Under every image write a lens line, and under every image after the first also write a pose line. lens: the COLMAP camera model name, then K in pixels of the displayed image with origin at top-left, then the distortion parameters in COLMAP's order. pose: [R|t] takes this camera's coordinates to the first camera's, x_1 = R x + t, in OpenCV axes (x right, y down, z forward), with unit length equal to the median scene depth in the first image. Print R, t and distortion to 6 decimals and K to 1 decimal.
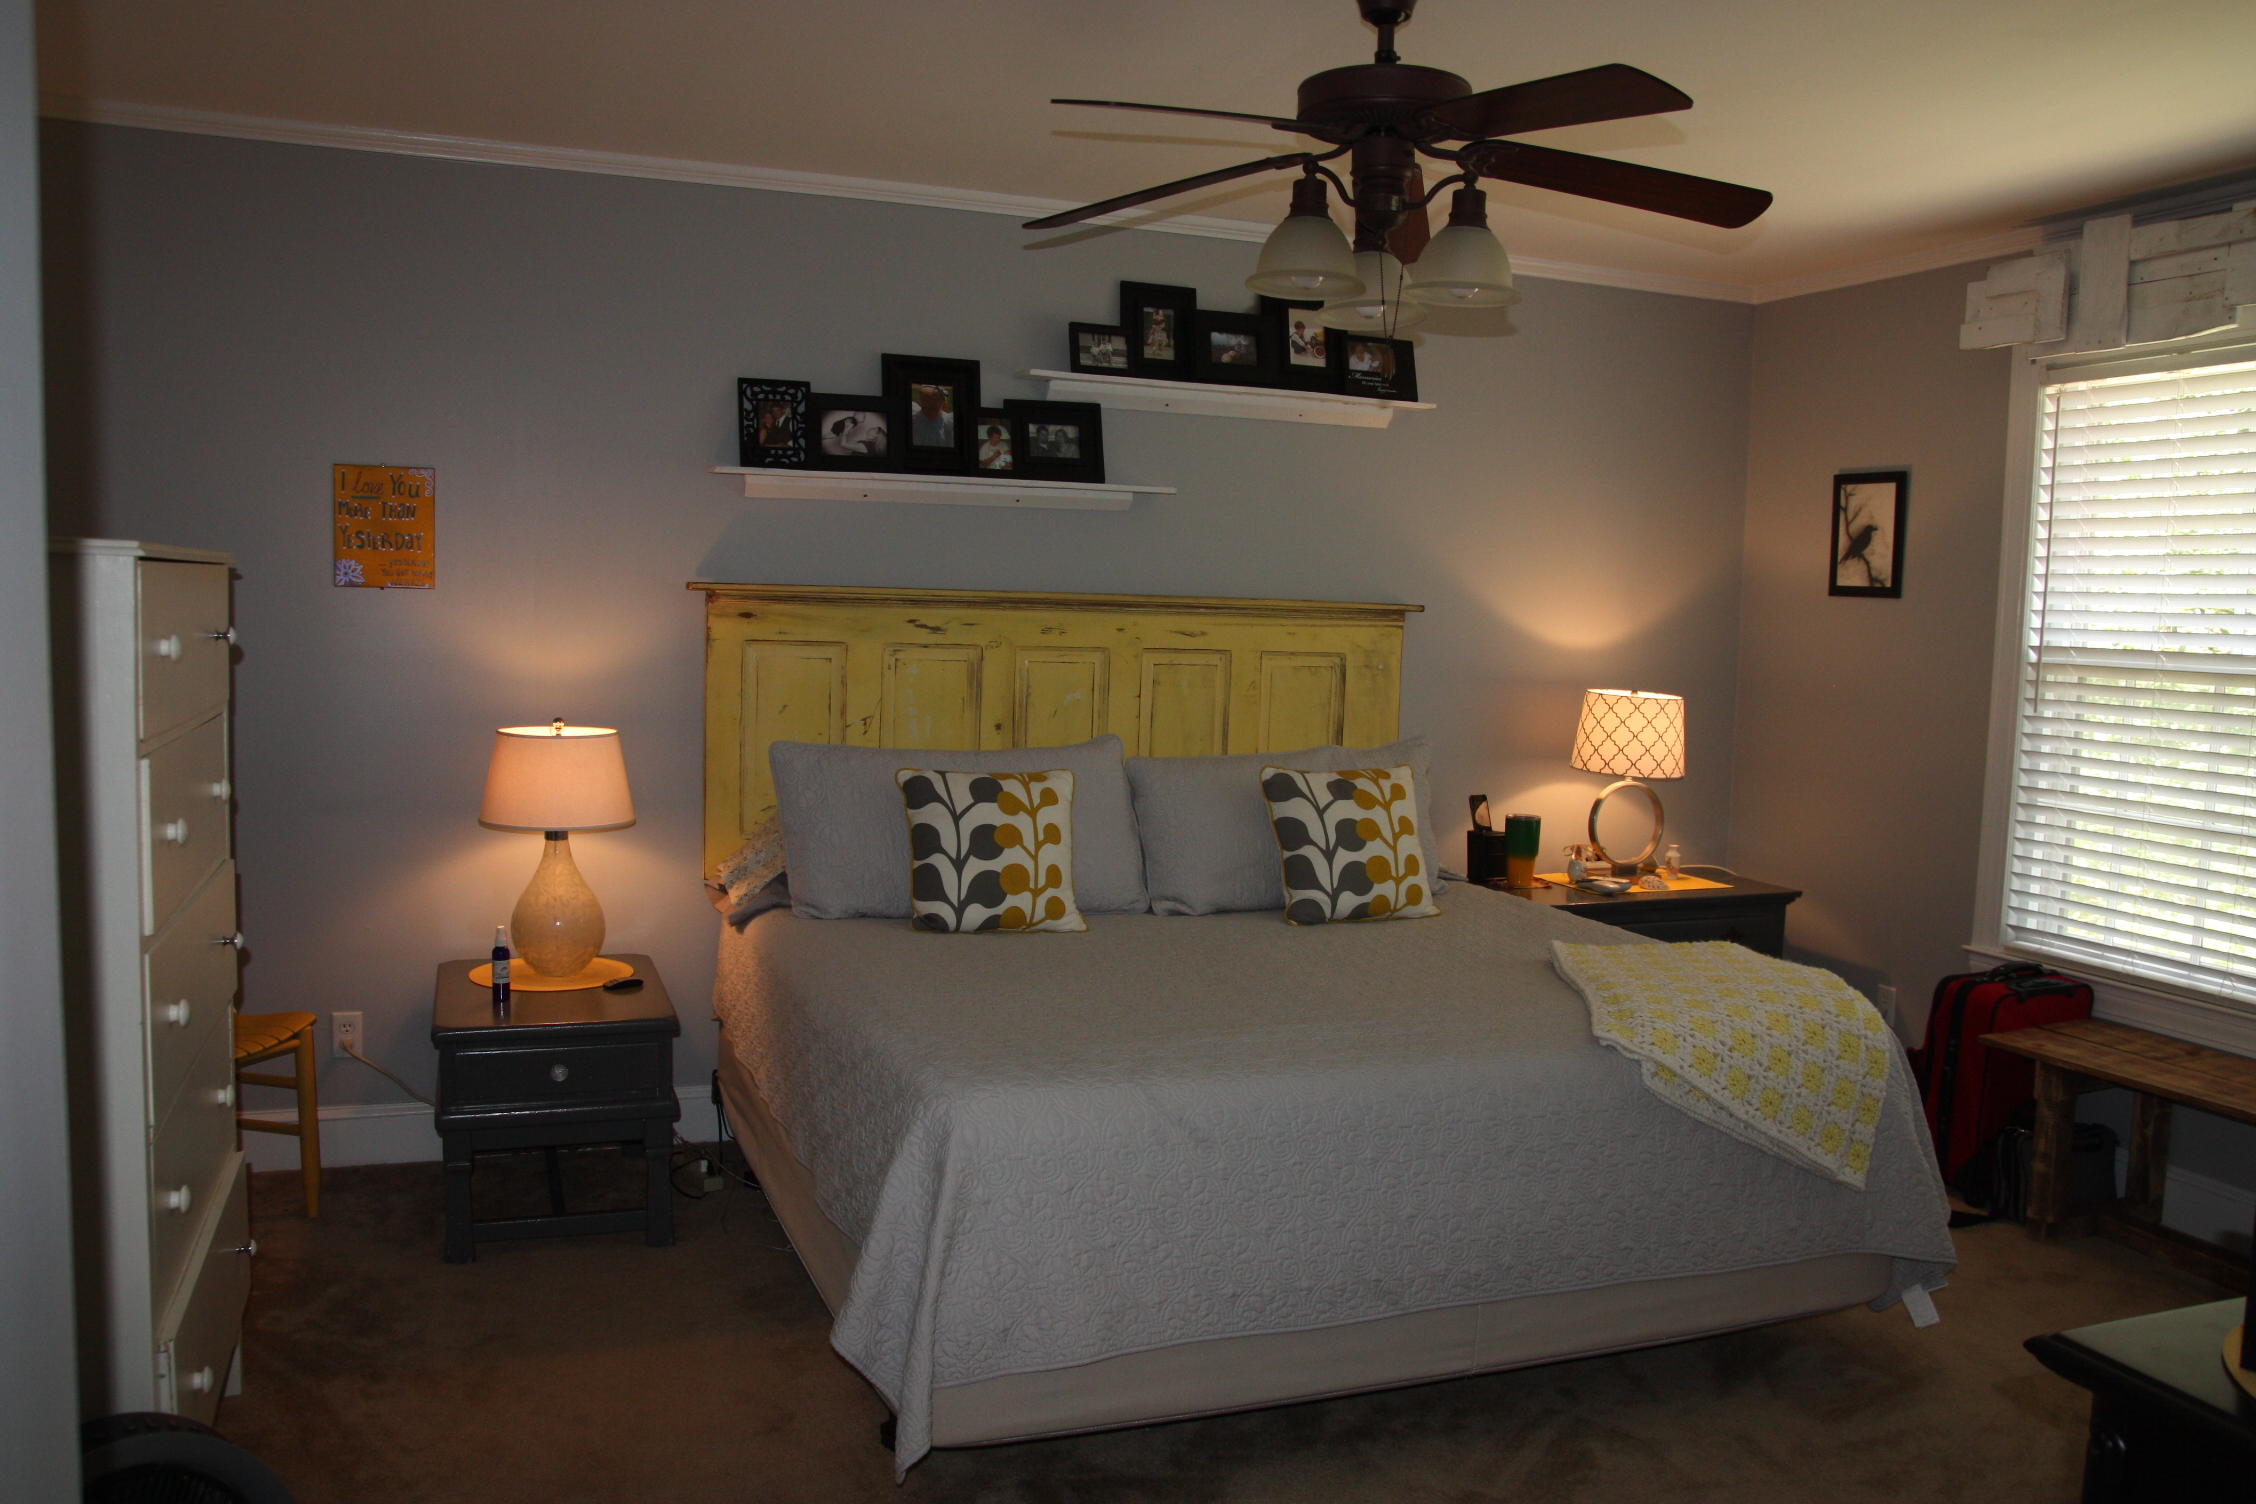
lens RADIAL K [[1742.8, 0, 1141.2], [0, 1742.8, 756.5], [0, 0, 1]] dist [-0.137768, 0.113025]
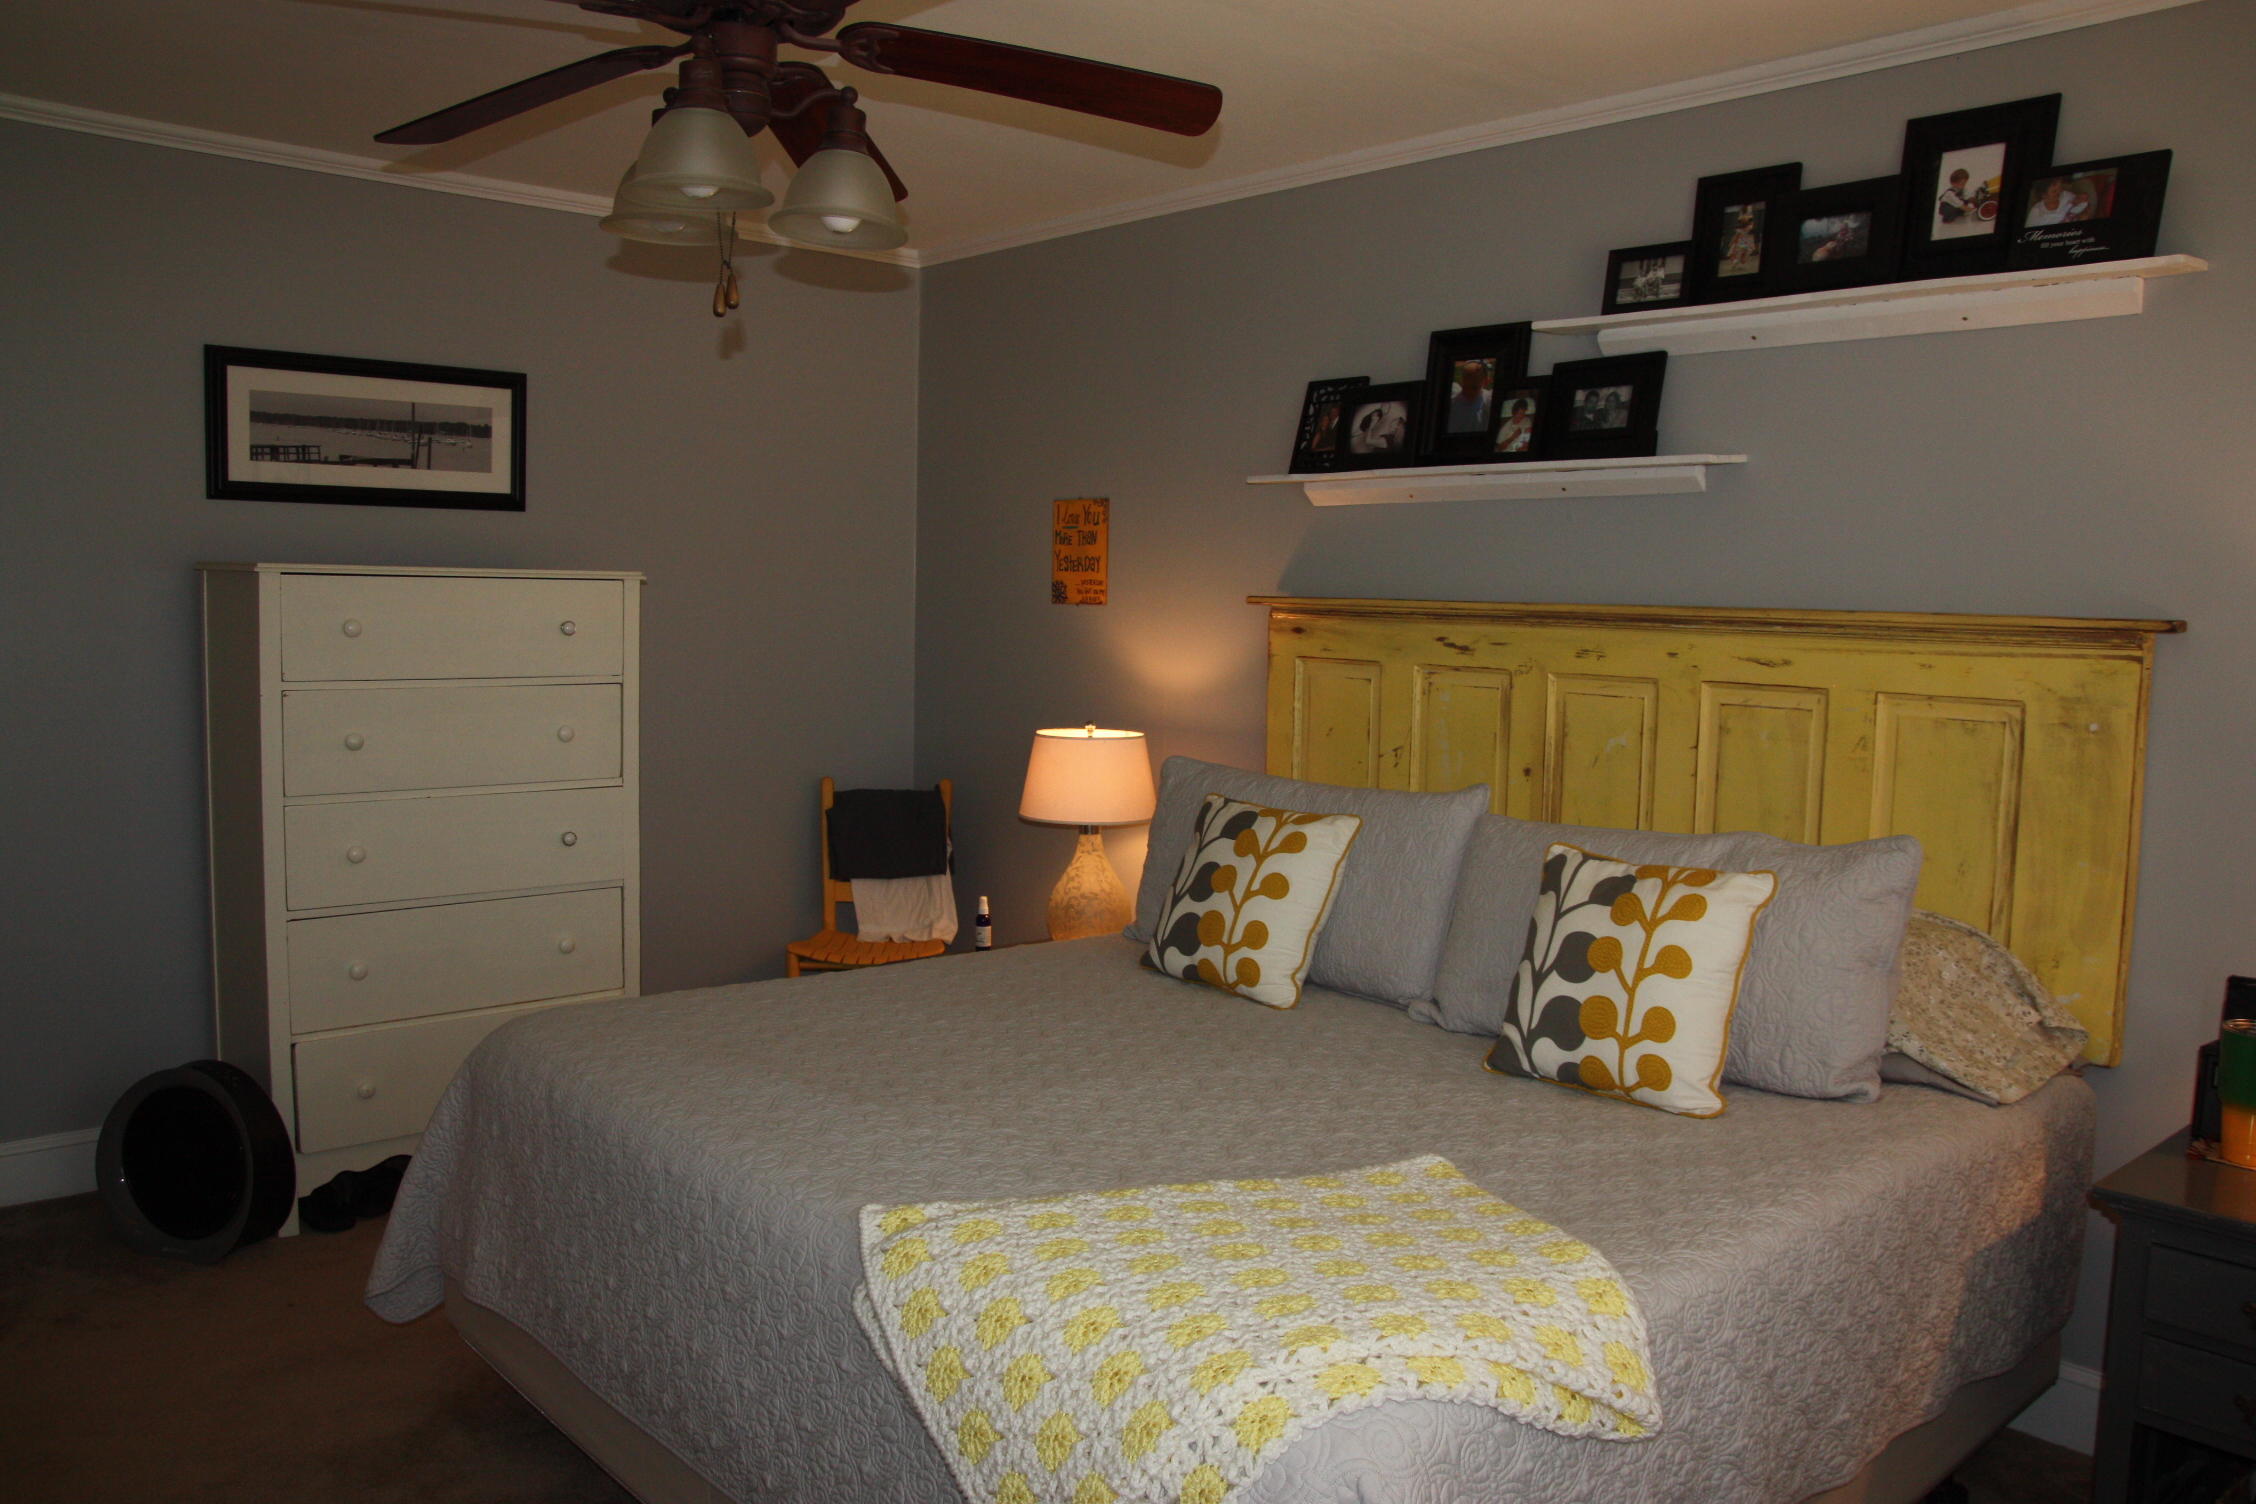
lens RADIAL K [[1742.8, 0, 1132.2], [0, 1742.8, 755.7], [0, 0, 1]] dist [-0.137768, 0.113025]
pose [[0.353535, 0.059879, -0.933503, 0.597566], [-0.097762, 0.994849, 0.026790, -0.028163], [0.930299, 0.081790, 0.357568, 0.544686]]
